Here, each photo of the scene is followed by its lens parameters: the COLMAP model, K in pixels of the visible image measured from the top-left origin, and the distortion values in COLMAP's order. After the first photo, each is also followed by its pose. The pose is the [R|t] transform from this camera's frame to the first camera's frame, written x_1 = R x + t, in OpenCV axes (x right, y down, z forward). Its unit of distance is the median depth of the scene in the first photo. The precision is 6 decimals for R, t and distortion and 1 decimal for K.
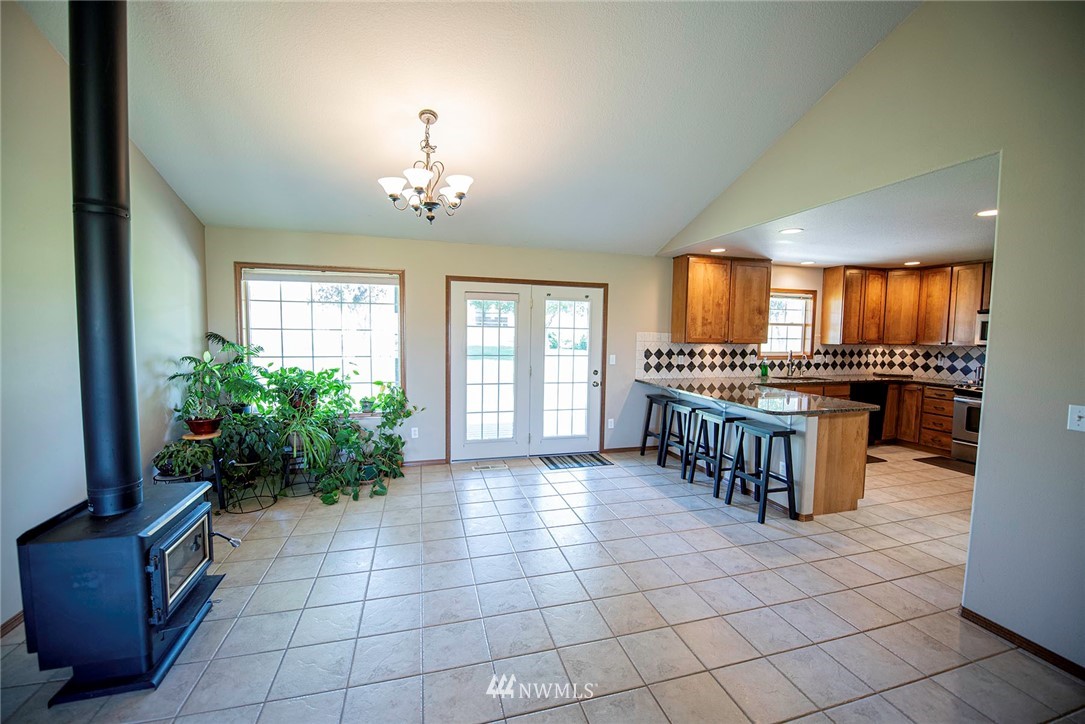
lens RADIAL K [[435.4, 0, 542.1], [0, 435.4, 361.4], [0, 0, 1]] dist [-0.017511, -0.001331]
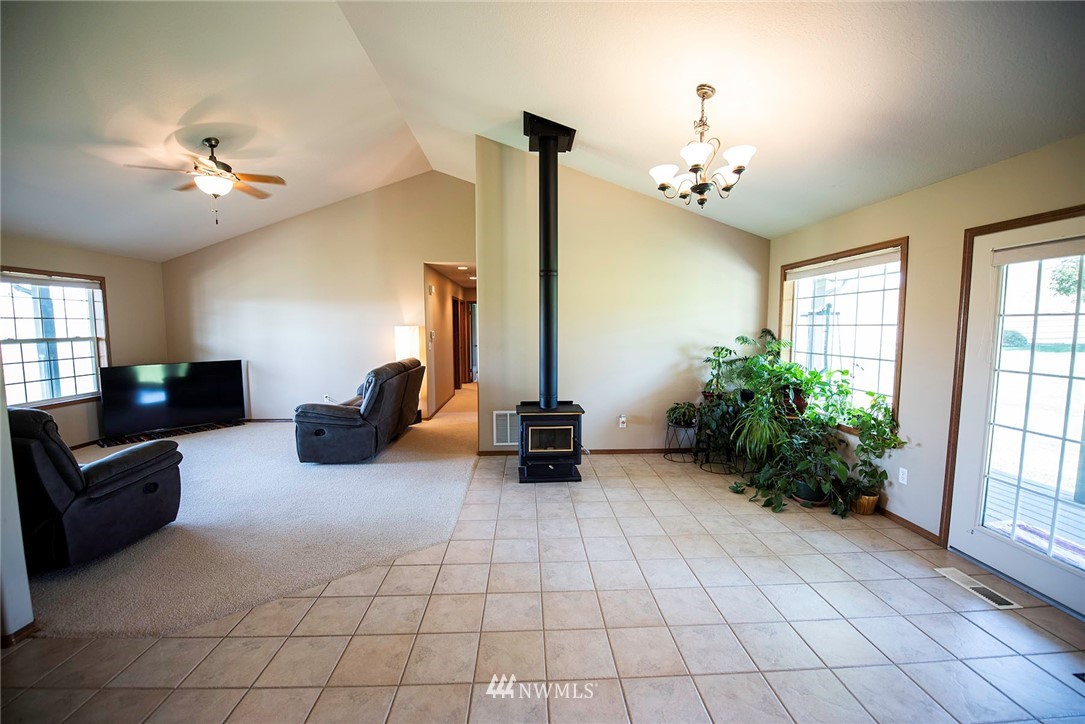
lens RADIAL K [[435.4, 0, 543.9], [0, 435.4, 365.1], [0, 0, 1]] dist [-0.017511, -0.001331]
pose [[-0.232813, 0.075445, -0.969591, 0.443744], [-0.065040, 0.993546, 0.092926, -0.030878], [0.970344, 0.084696, -0.226403, 0.554051]]
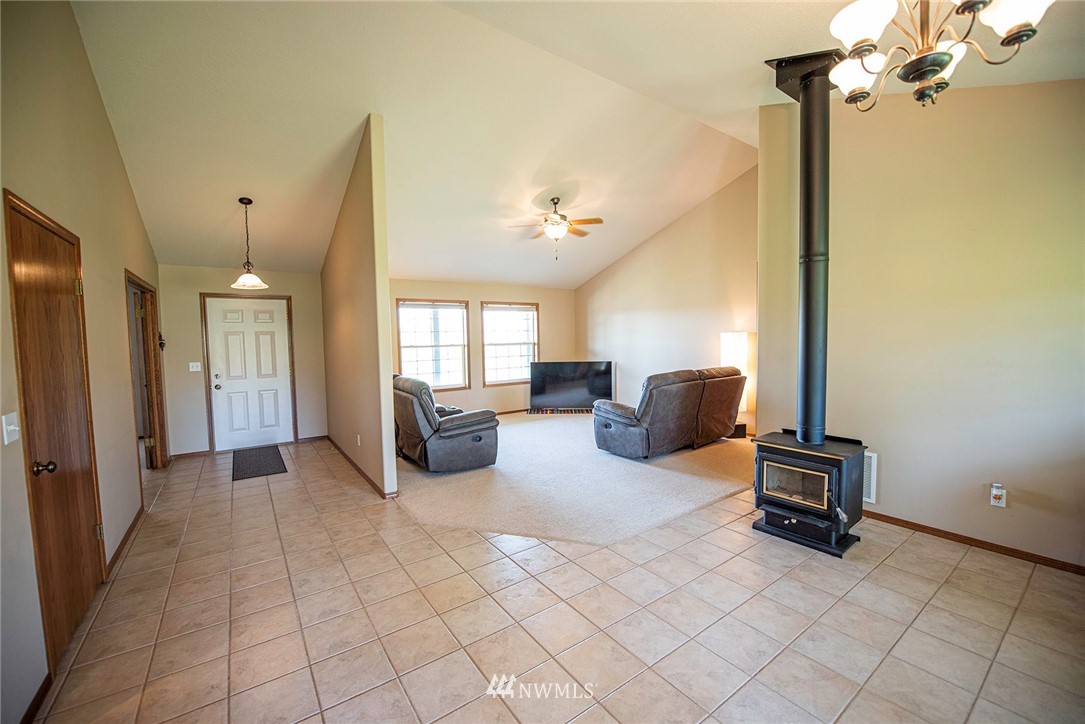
lens RADIAL K [[435.4, 0, 545.8], [0, 435.4, 365.1], [0, 0, 1]] dist [-0.017511, -0.001331]
pose [[-0.944009, 0.024606, -0.329000, 0.183769], [-0.016896, 0.992301, 0.122694, -0.048394], [0.329486, 0.121383, -0.936325, 0.815643]]
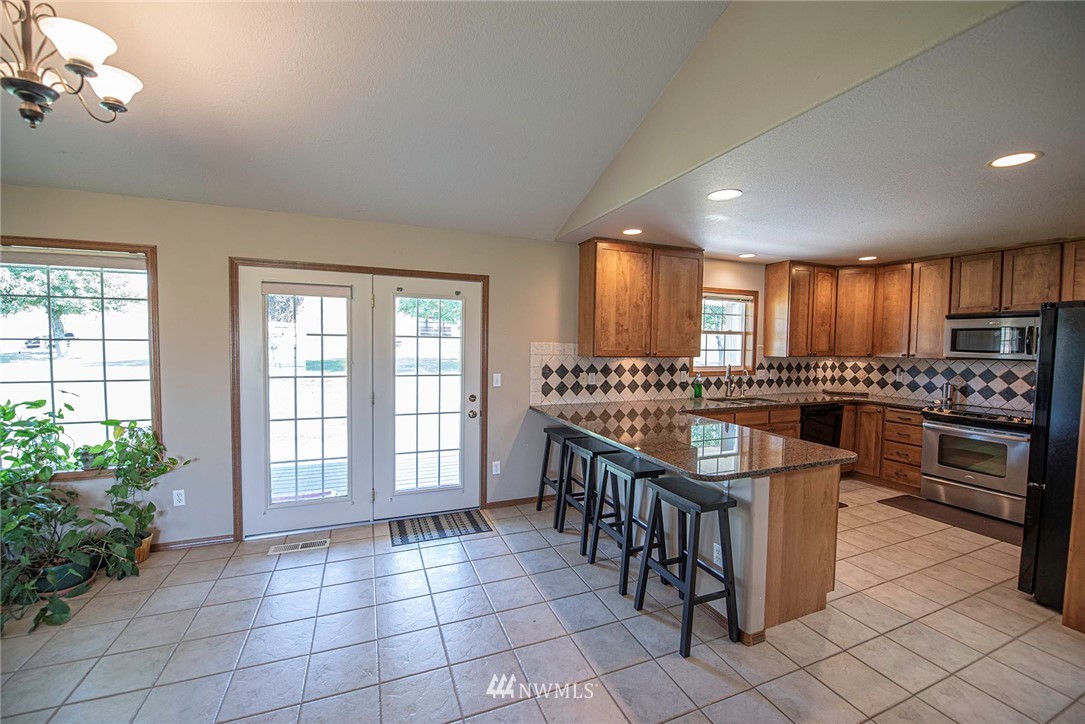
lens RADIAL K [[435.4, 0, 542.9], [0, 435.4, 362.6], [0, 0, 1]] dist [-0.017511, -0.001331]
pose [[0.993713, -0.005941, 0.111800, 0.165405], [0.008317, 0.999749, -0.020799, -0.018212], [-0.111648, 0.021599, 0.993513, 0.279581]]
